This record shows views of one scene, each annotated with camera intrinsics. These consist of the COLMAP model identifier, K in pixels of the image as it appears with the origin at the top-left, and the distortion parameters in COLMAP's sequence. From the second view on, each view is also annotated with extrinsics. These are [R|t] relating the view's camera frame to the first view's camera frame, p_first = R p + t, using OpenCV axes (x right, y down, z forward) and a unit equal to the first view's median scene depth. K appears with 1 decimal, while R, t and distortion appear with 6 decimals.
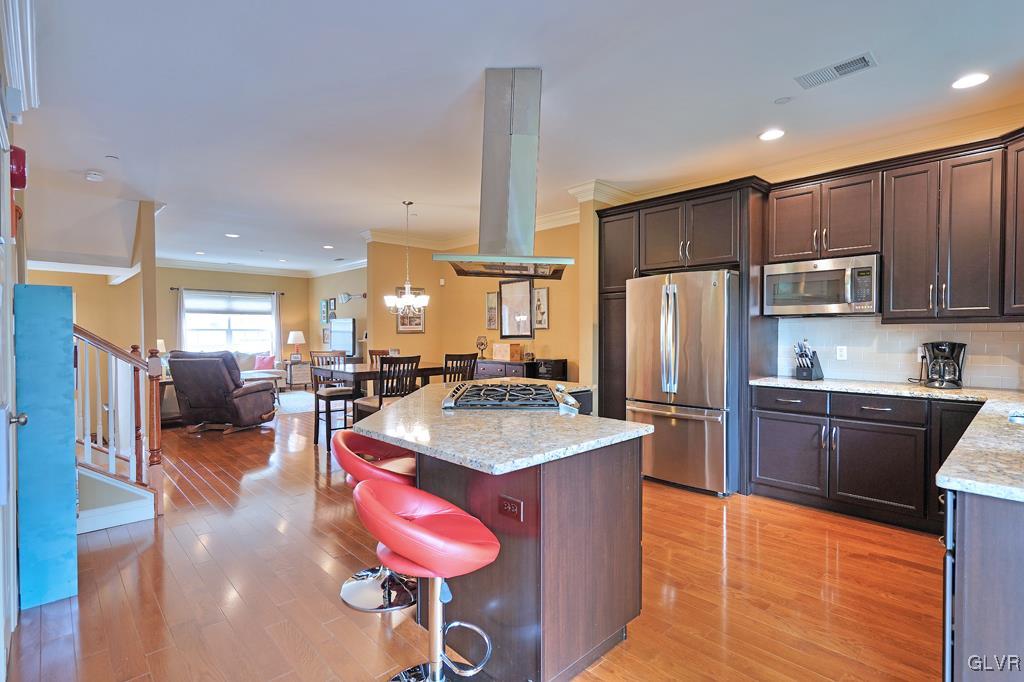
lens RADIAL K [[493.7, 0, 513.6], [0, 493.7, 341.2], [0, 0, 1]] dist [0.003890, 0.001344]
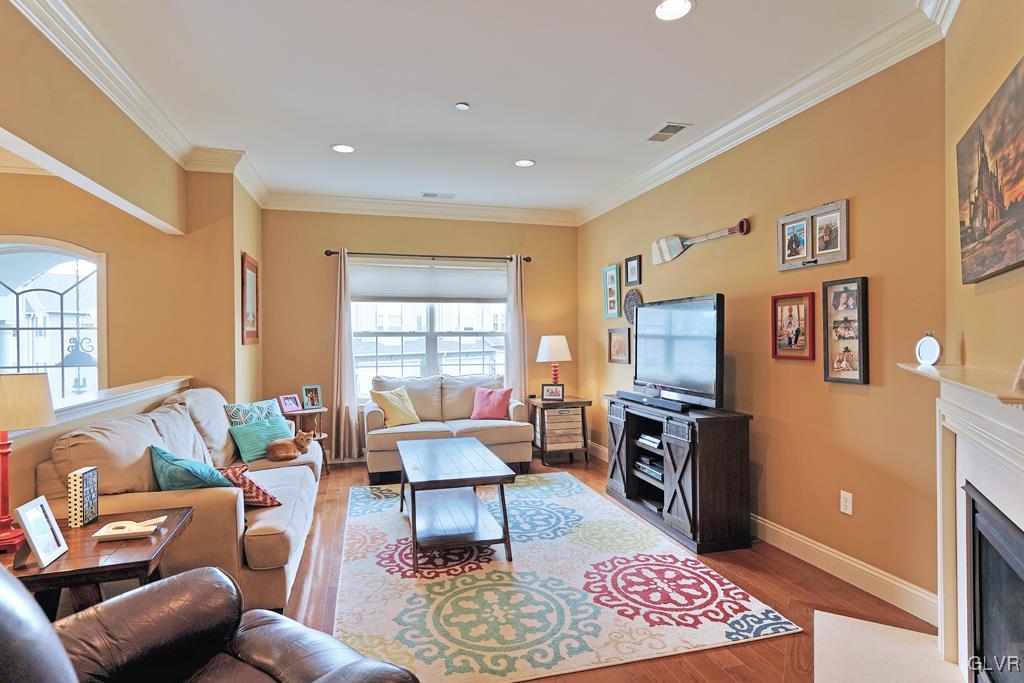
lens RADIAL K [[524.9, 0, 509.4], [0, 524.9, 340.1], [0, 0, 1]] dist [0.013014, 0.000250]
pose [[0.888970, -0.005998, -0.457926, -0.257494], [-0.002000, 0.999854, -0.016978, -0.007568], [0.457961, 0.016009, 0.888828, 0.556717]]
